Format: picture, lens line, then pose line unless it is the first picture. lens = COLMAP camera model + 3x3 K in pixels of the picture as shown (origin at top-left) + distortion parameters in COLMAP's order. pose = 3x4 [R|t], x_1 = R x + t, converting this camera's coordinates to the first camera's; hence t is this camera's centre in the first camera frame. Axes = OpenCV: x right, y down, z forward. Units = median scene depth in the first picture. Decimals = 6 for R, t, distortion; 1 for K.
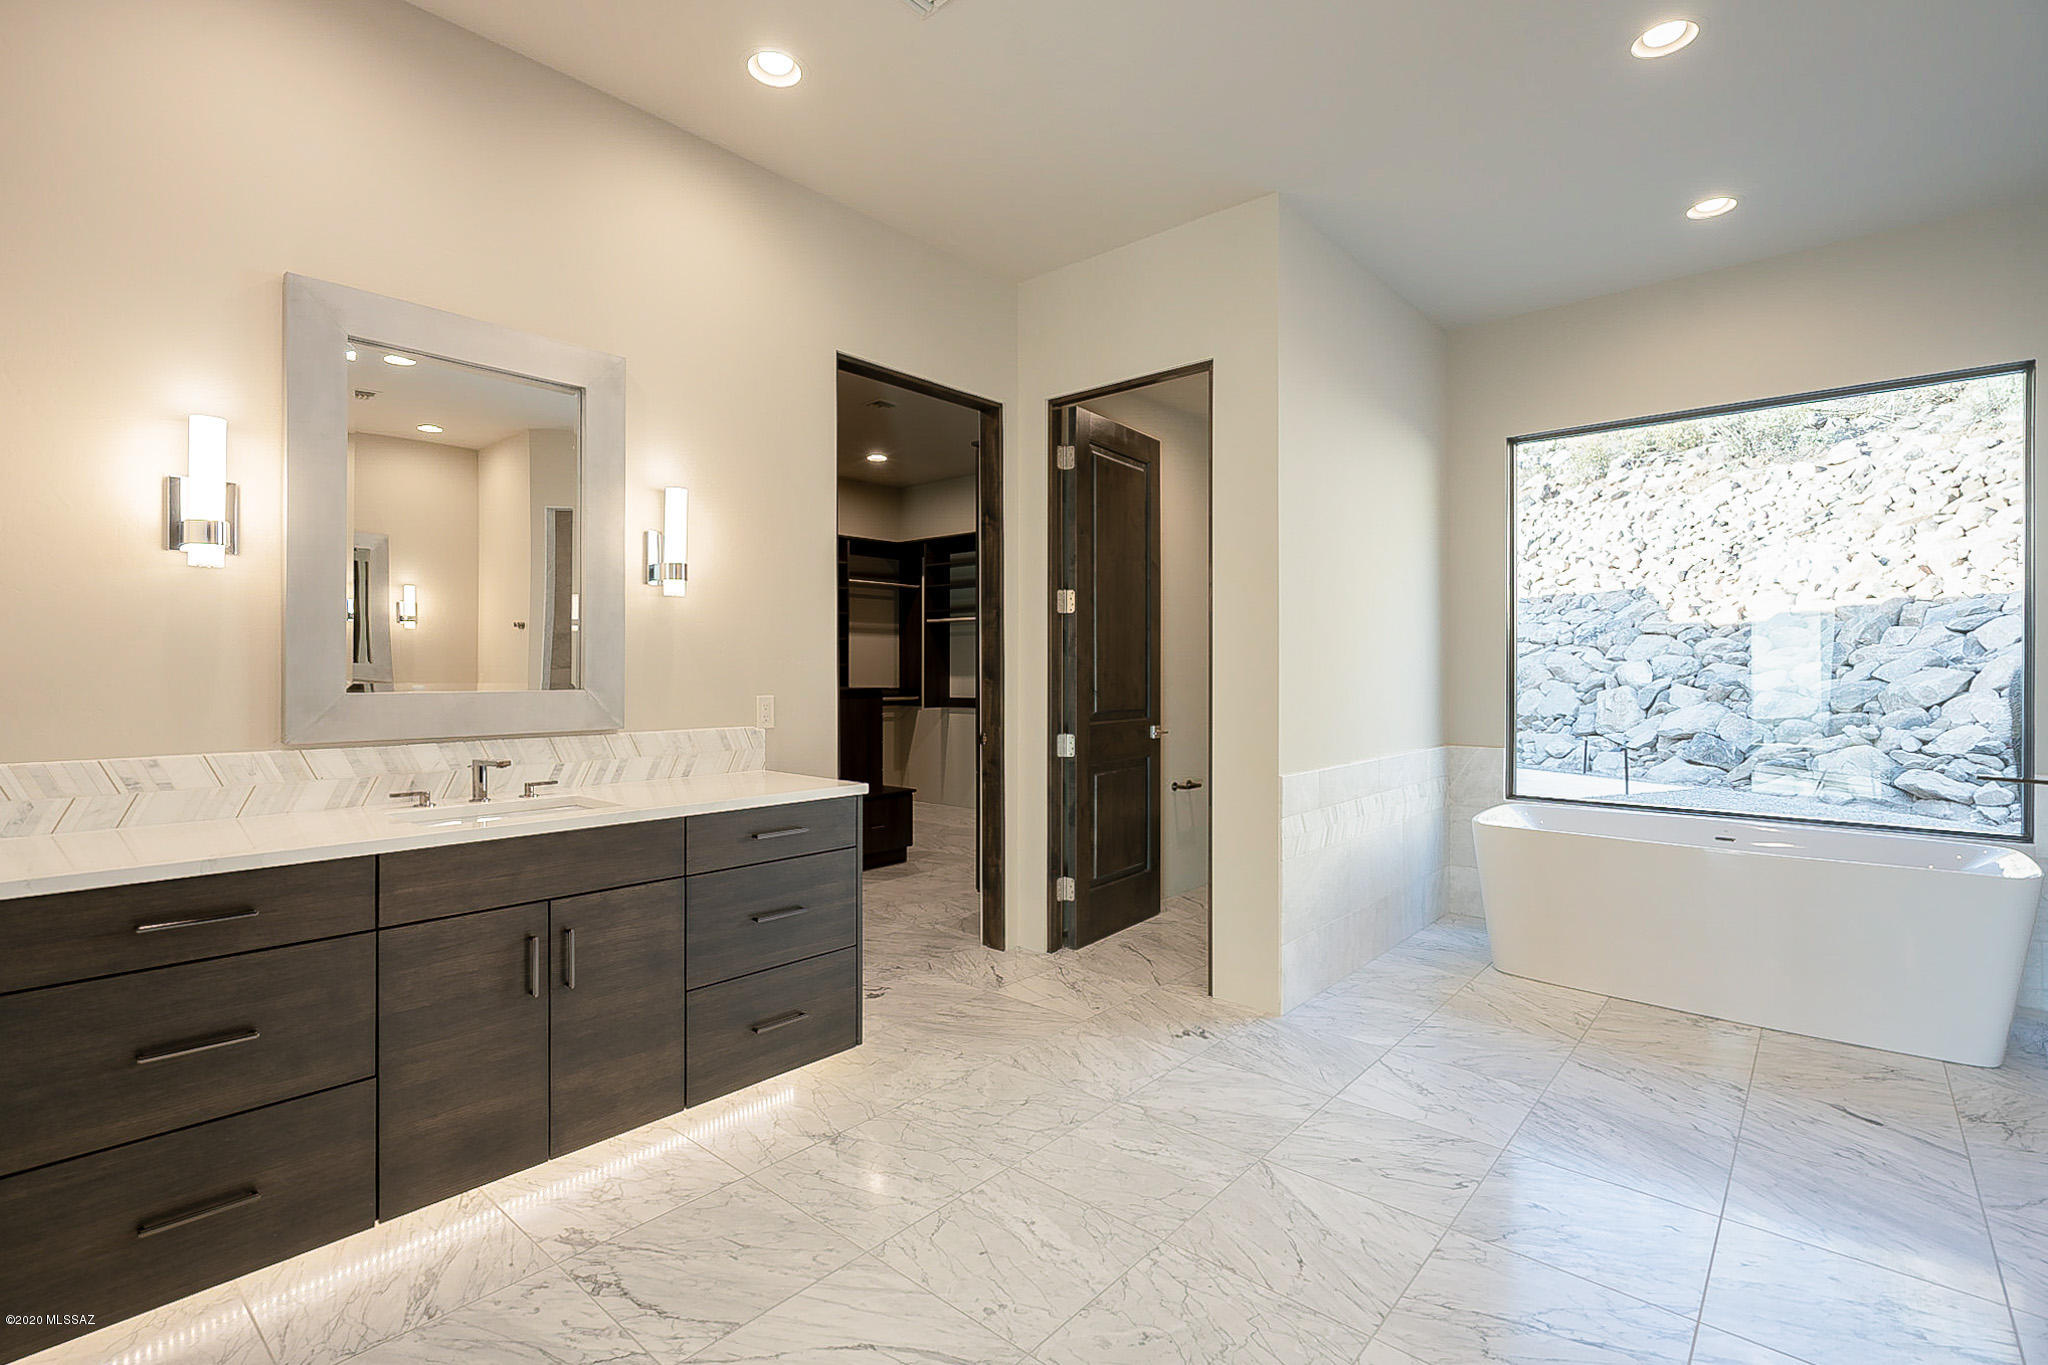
lens RADIAL K [[947.0, 0, 1028.4], [0, 947.0, 674.1], [0, 0, 1]] dist [-0.001542, 0.000404]
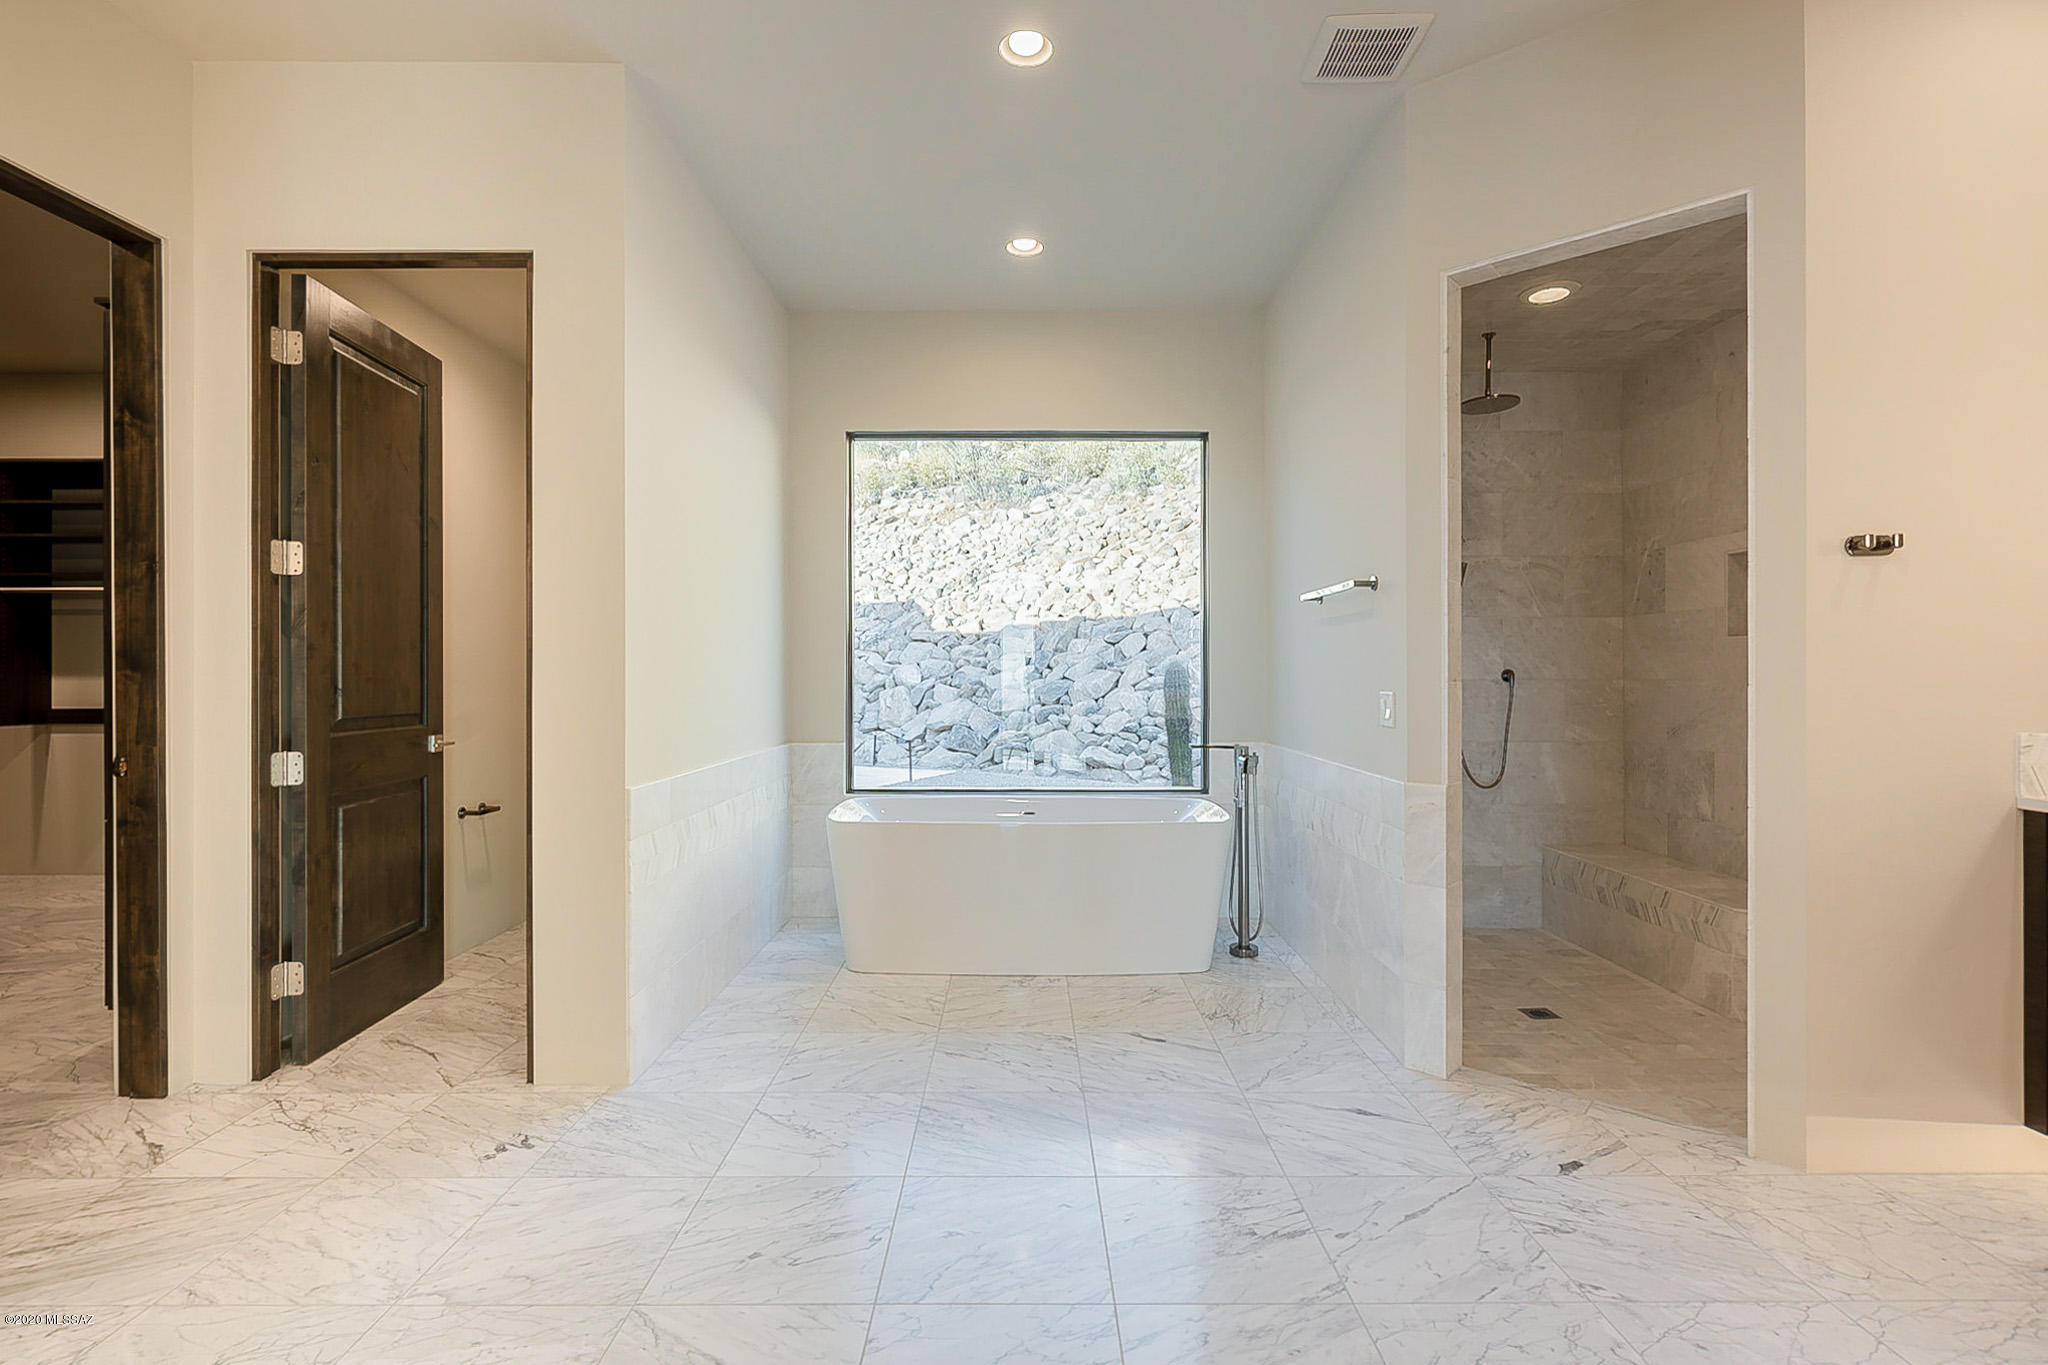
lens RADIAL K [[947.0, 0, 1028.4], [0, 947.0, 674.1], [0, 0, 1]] dist [-0.001542, 0.000404]
pose [[0.755057, -0.000806, 0.655659, -0.004018], [0.004596, 0.999981, -0.004063, 0.012162], [-0.655644, 0.006081, 0.755046, 0.132167]]
